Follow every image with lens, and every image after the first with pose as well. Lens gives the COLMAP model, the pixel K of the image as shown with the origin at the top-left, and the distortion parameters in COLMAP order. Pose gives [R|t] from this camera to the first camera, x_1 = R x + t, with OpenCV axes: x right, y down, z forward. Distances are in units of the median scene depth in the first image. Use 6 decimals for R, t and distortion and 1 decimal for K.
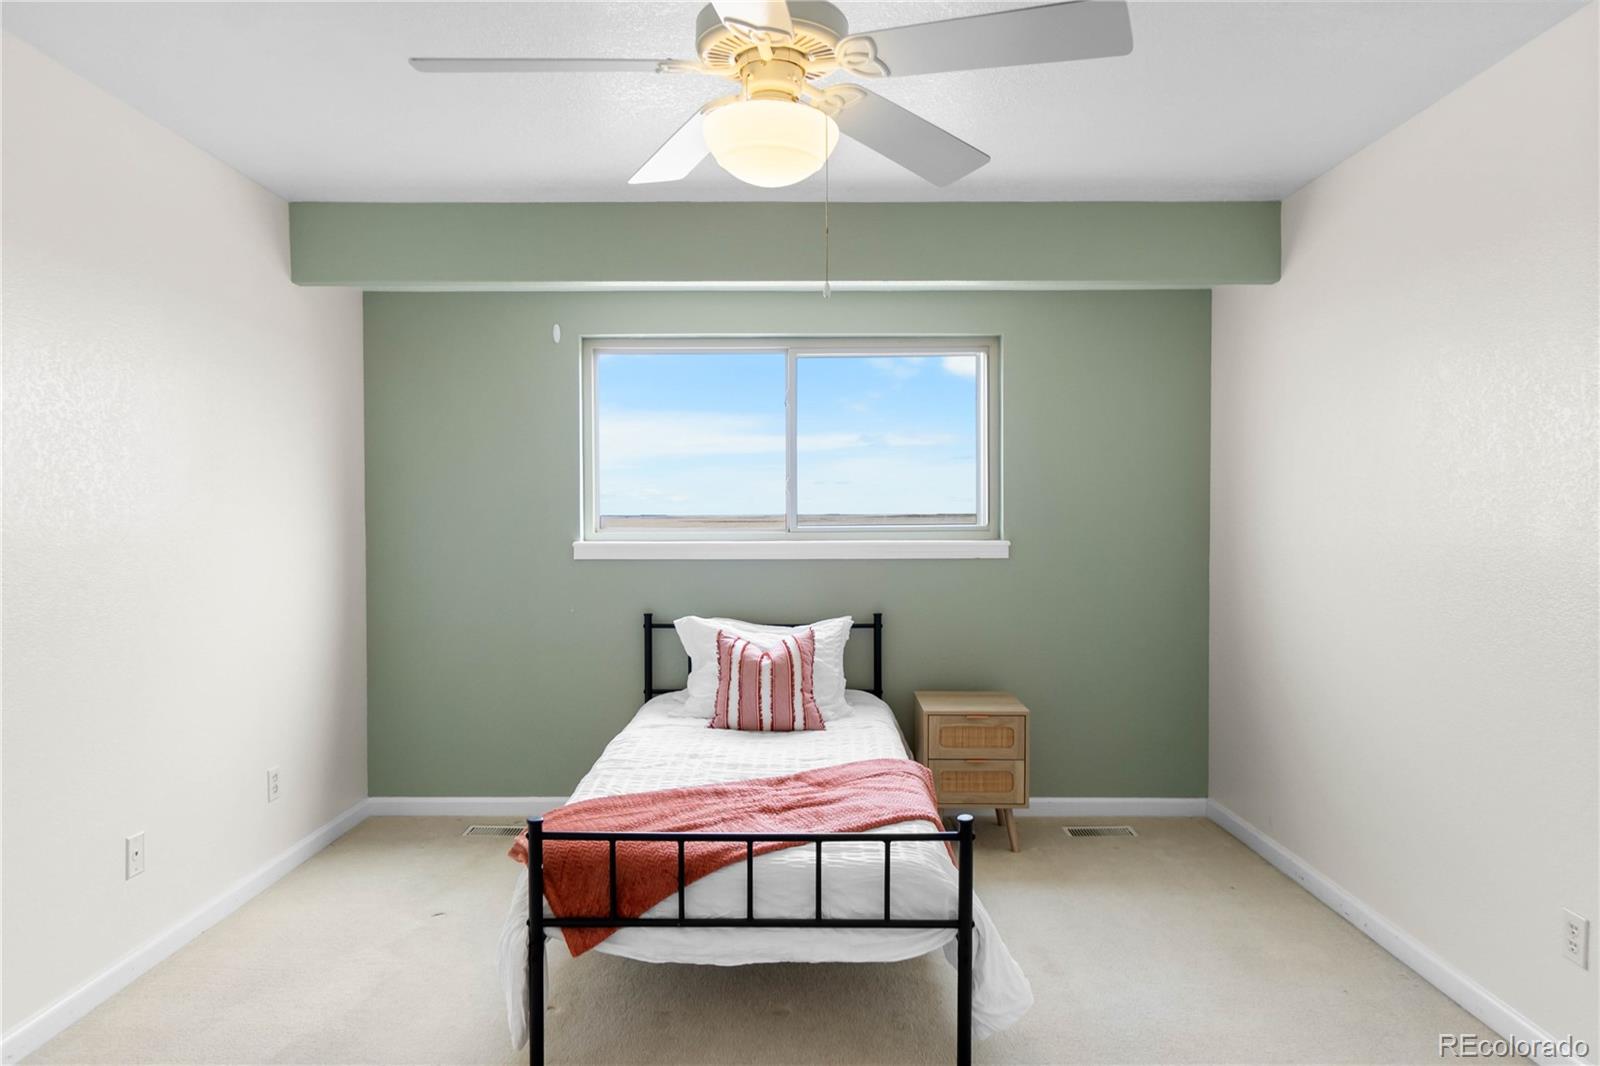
lens RADIAL K [[976.7, 0, 800.0], [0, 976.7, 533.0], [0, 0, 1]] dist [0.000538, -0.000159]
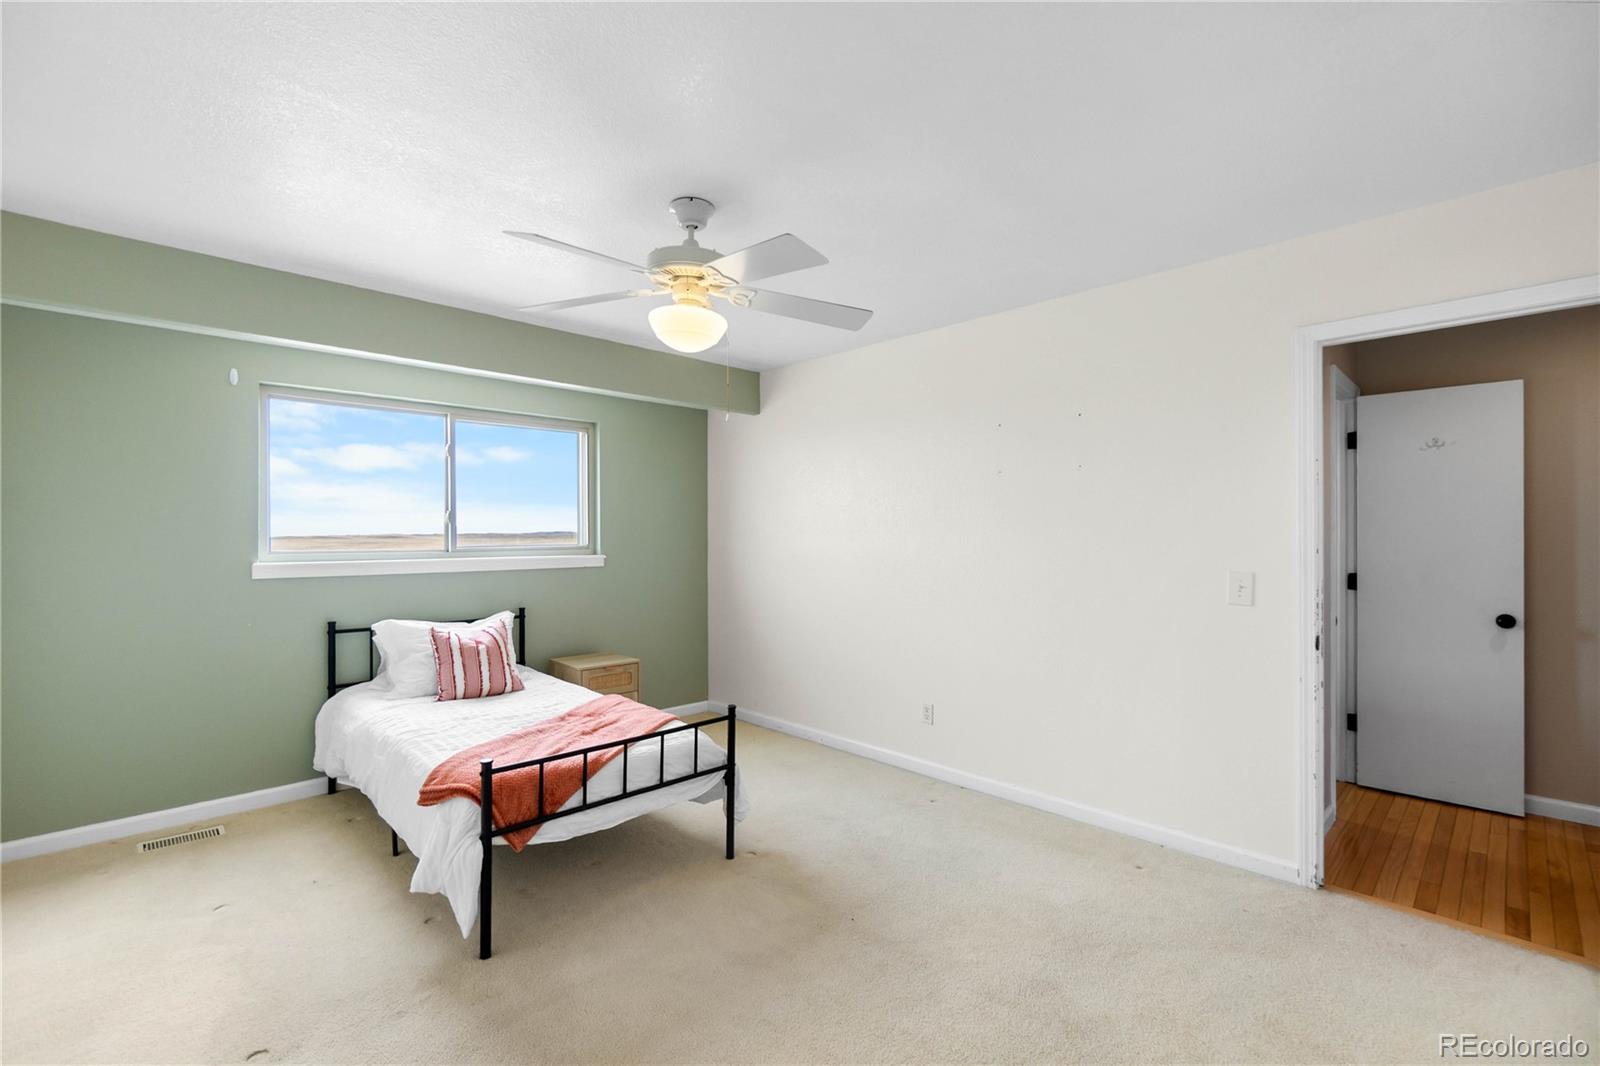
lens RADIAL K [[694.0, 0, 800.0], [0, 694.0, 533.0], [0, 0, 1]] dist [-0.002287, -0.000119]
pose [[0.714626, 0.003357, 0.699499, -0.399008], [0.013831, 0.999725, -0.018928, -0.002537], [-0.699370, 0.023201, 0.714383, -0.010959]]
